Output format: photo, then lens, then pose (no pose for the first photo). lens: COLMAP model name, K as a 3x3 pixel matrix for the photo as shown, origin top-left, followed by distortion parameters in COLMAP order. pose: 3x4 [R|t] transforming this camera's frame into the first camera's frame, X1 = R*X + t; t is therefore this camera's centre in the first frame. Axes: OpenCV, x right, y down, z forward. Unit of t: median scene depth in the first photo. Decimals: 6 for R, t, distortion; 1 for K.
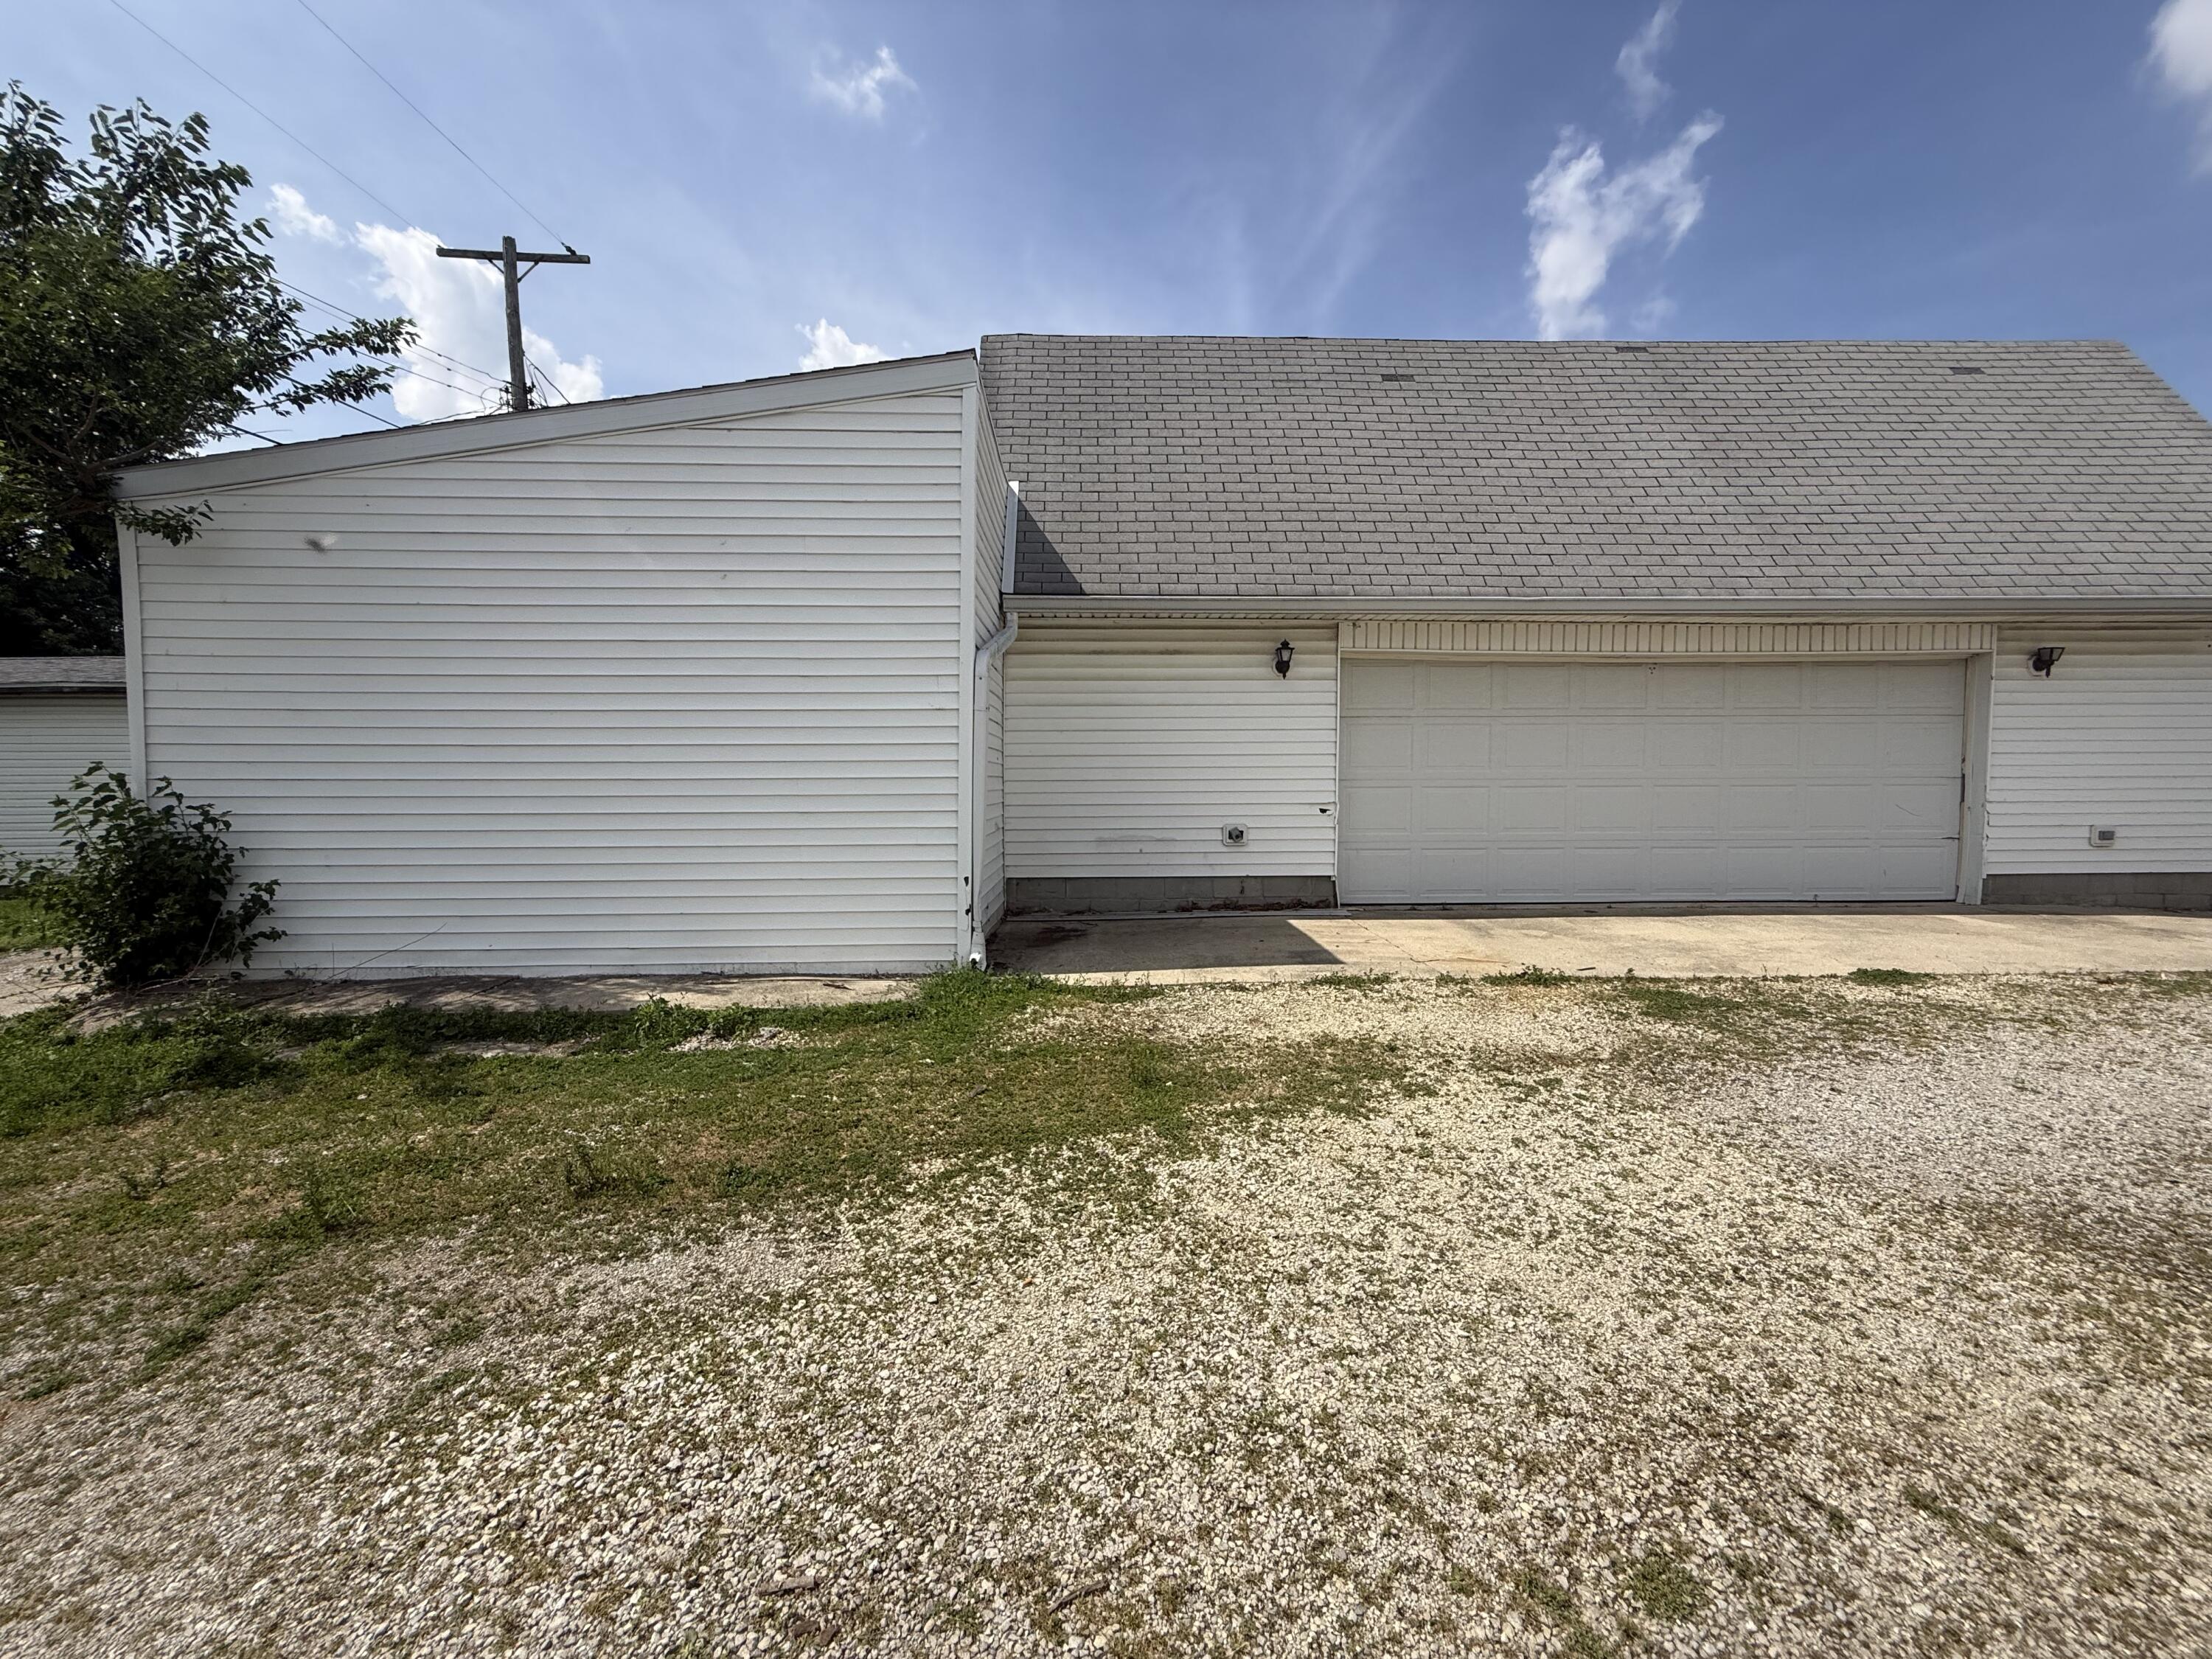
lens RADIAL K [[881.2, 0, 1114.3], [0, 881.2, 823.8], [0, 0, 1]] dist [-0.000153, -0.000088]
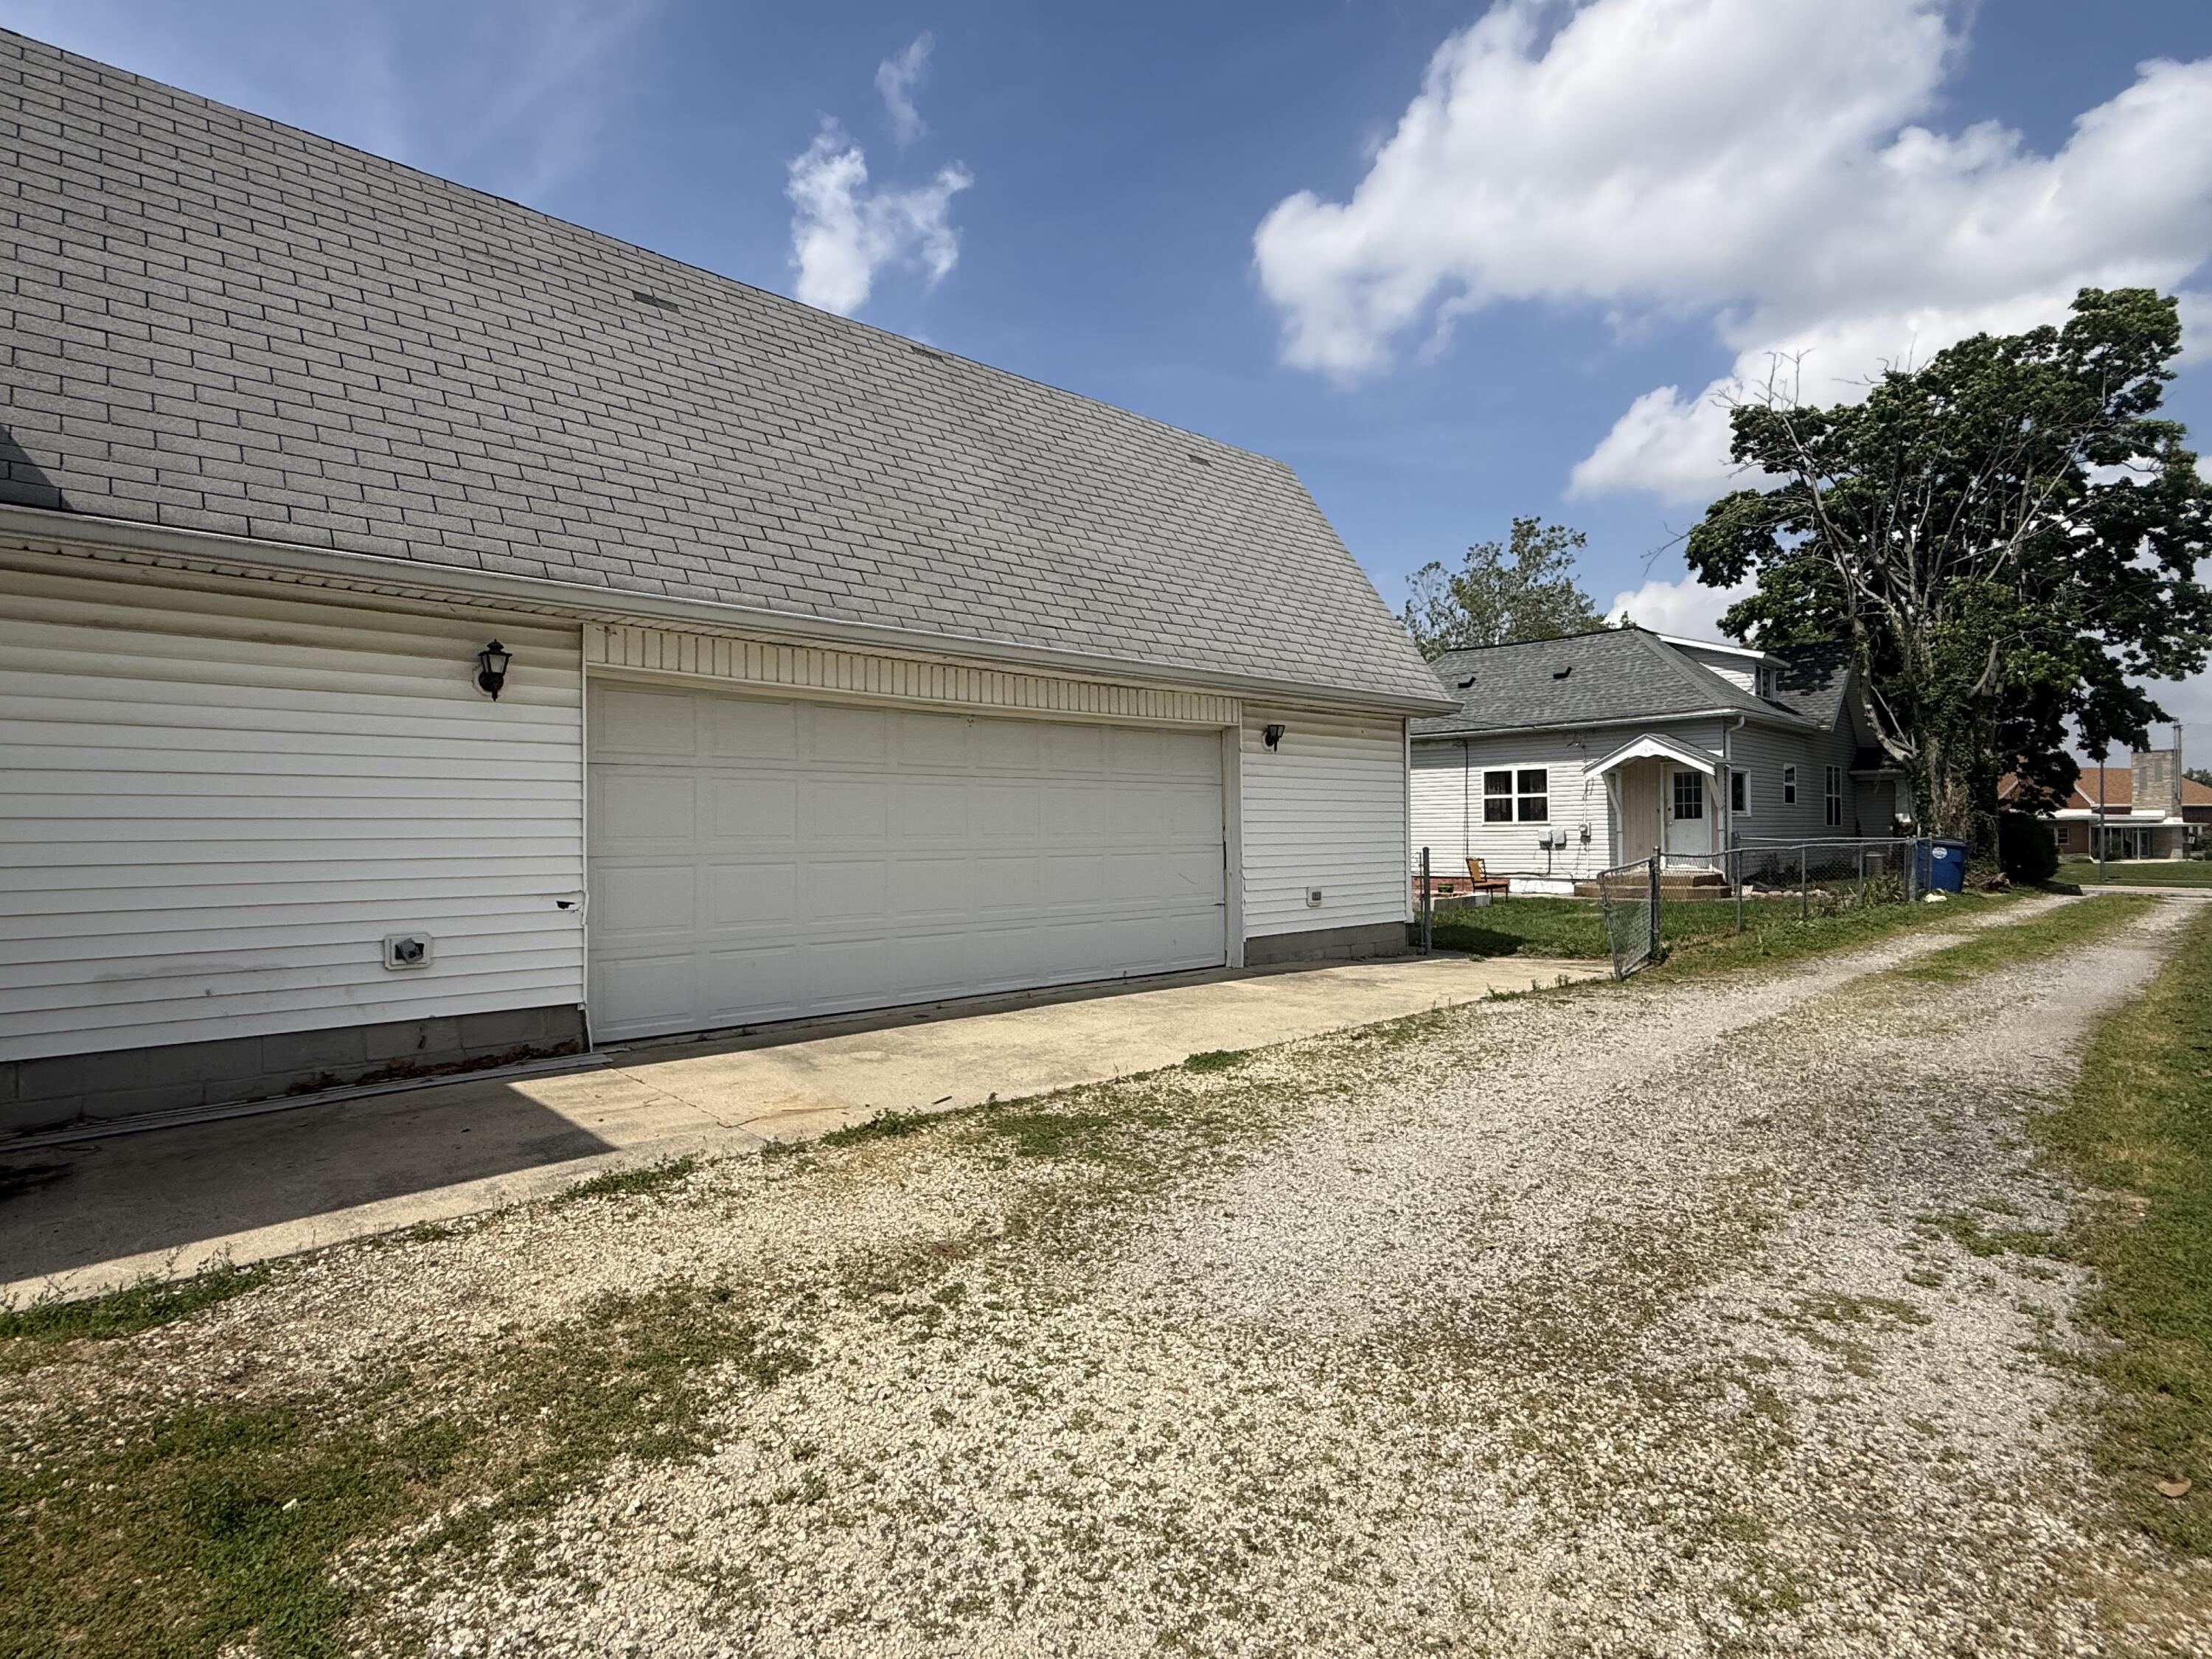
lens RADIAL K [[1124.4, 0, 1099.0], [0, 1124.4, 830.1], [0, 0, 1]] dist [0.001584, -0.000013]
pose [[0.762783, 0.000580, 0.646654, 0.000246], [0.039659, 0.998075, -0.047677, -0.020542], [-0.645437, 0.062013, 0.761292, 0.144582]]
